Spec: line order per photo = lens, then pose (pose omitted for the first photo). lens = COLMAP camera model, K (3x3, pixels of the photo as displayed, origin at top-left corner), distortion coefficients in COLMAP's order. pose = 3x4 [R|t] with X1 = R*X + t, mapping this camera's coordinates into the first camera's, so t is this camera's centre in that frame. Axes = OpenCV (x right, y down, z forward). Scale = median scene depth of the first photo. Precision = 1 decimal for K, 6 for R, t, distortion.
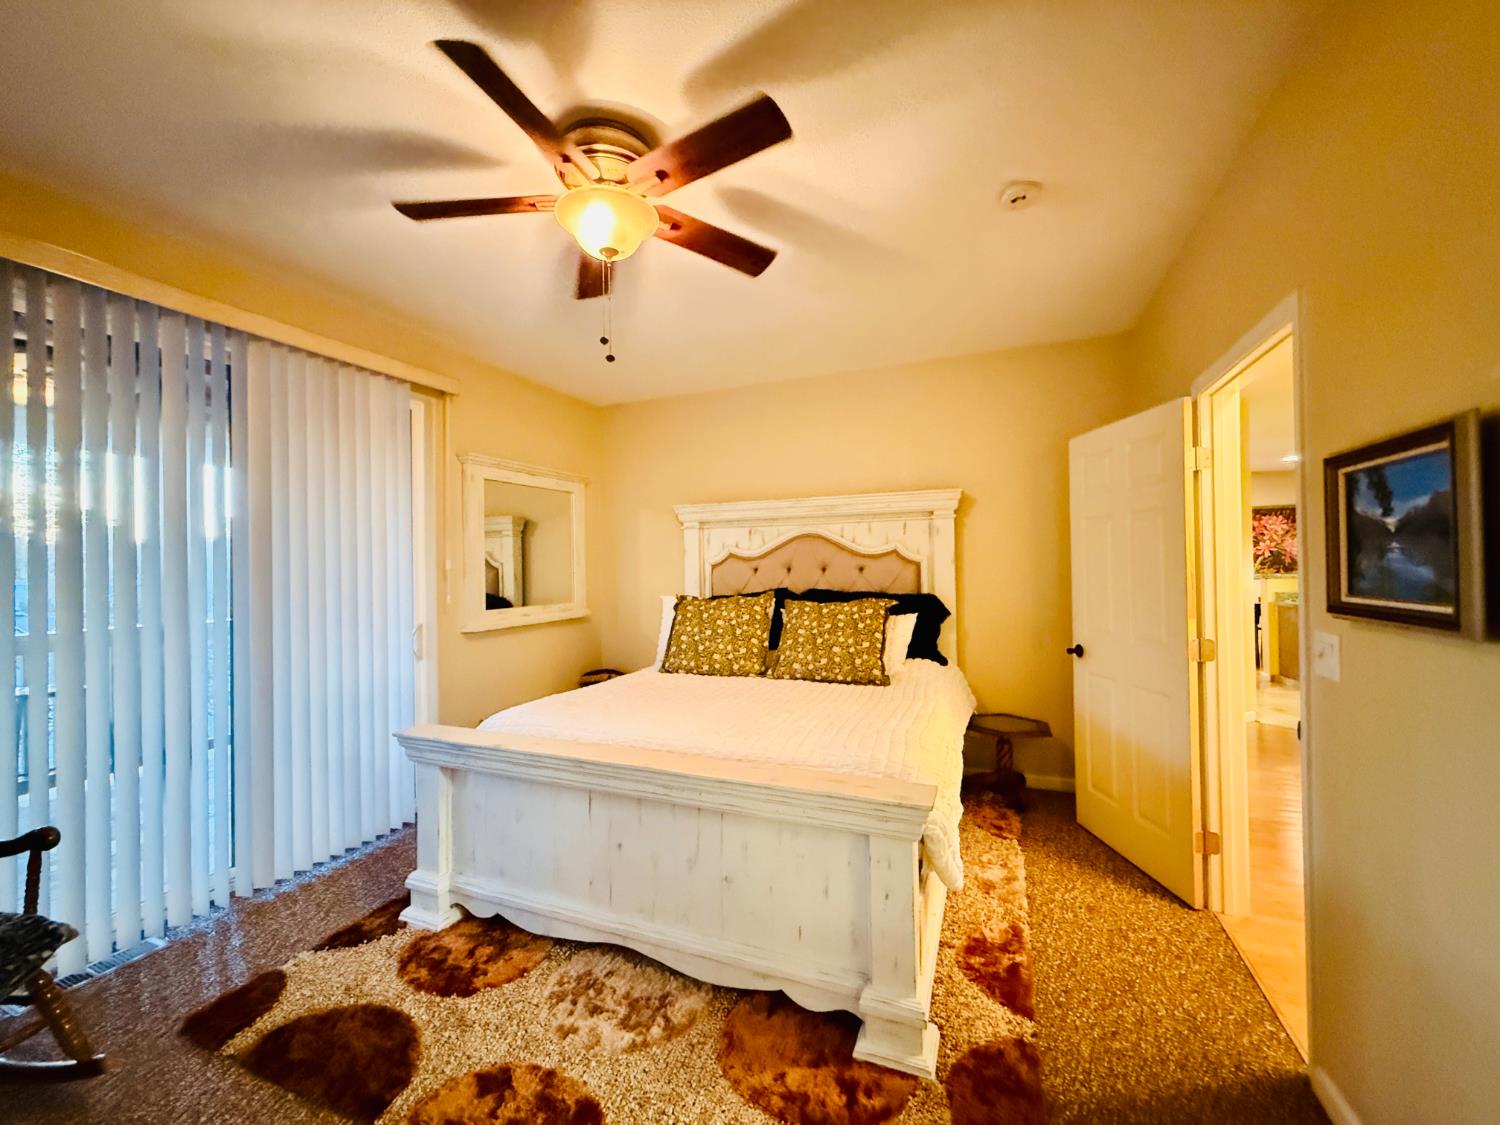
lens RADIAL K [[604.9, 0, 748.0], [0, 604.9, 561.1], [0, 0, 1]] dist [0.001690, 0.000423]
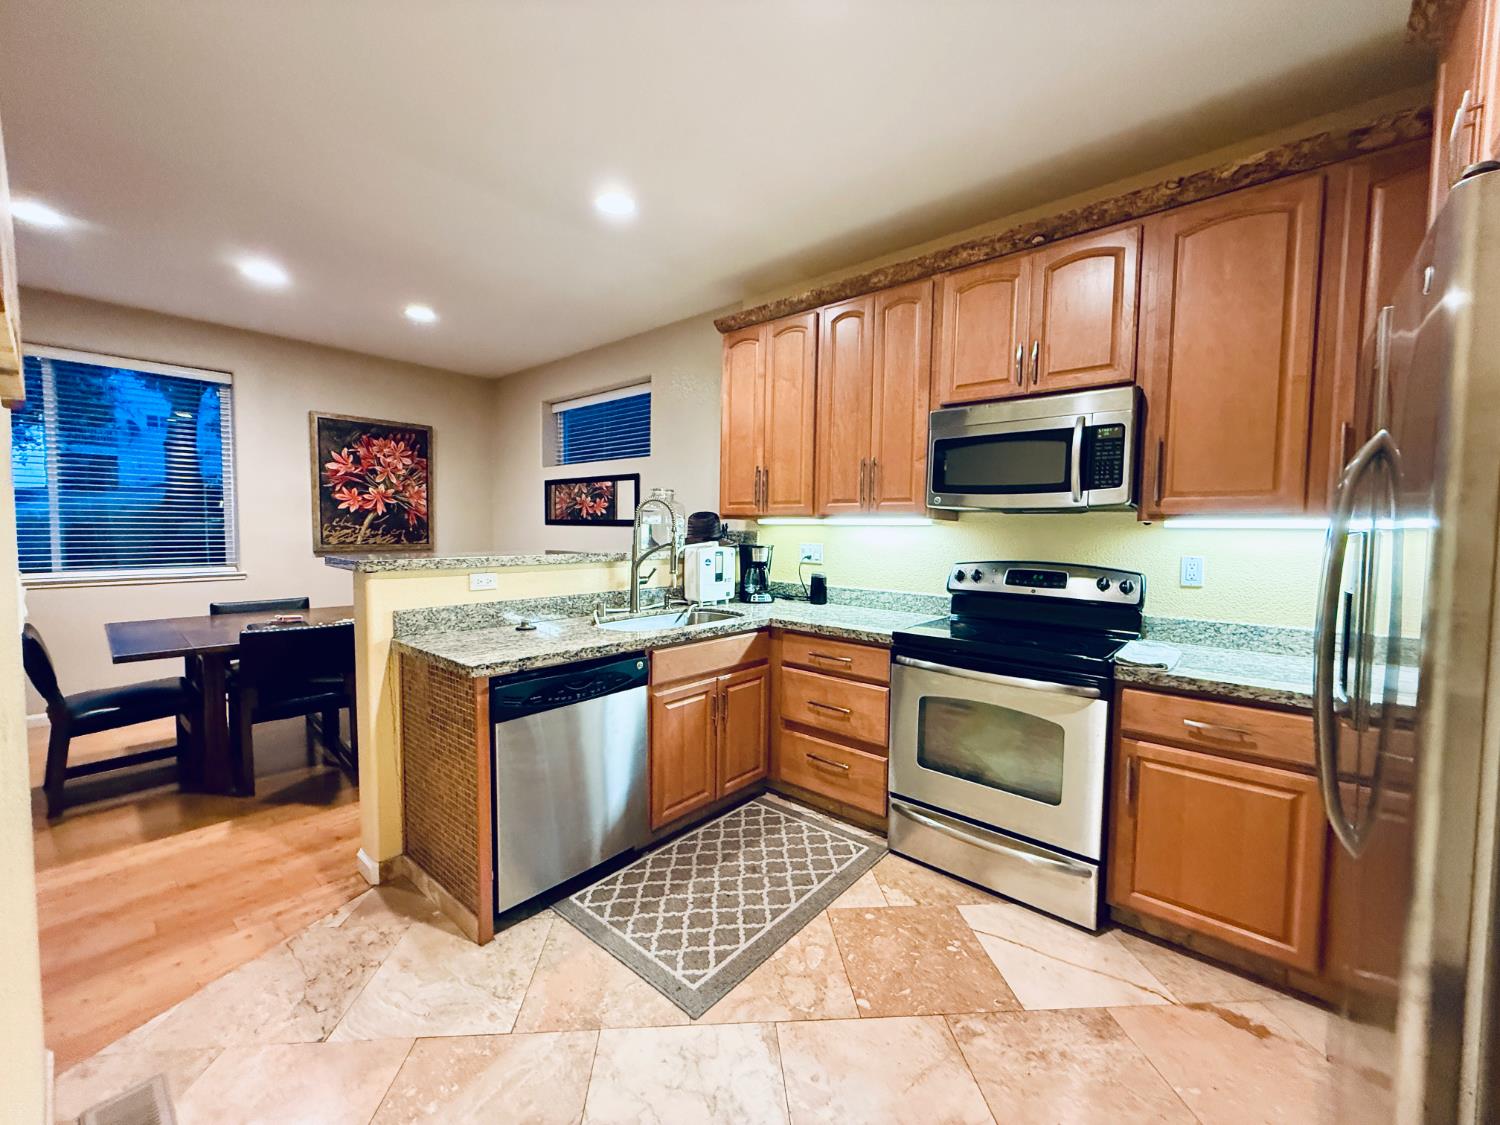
lens RADIAL K [[604.9, 0, 748.1], [0, 604.9, 557.6], [0, 0, 1]] dist [0.001690, 0.000423]
pose [[0.321065, -0.035676, 0.946385, 0.444290], [-0.021523, 0.998757, 0.044953, 0.000398], [-0.946812, -0.034802, 0.319899, 0.509282]]
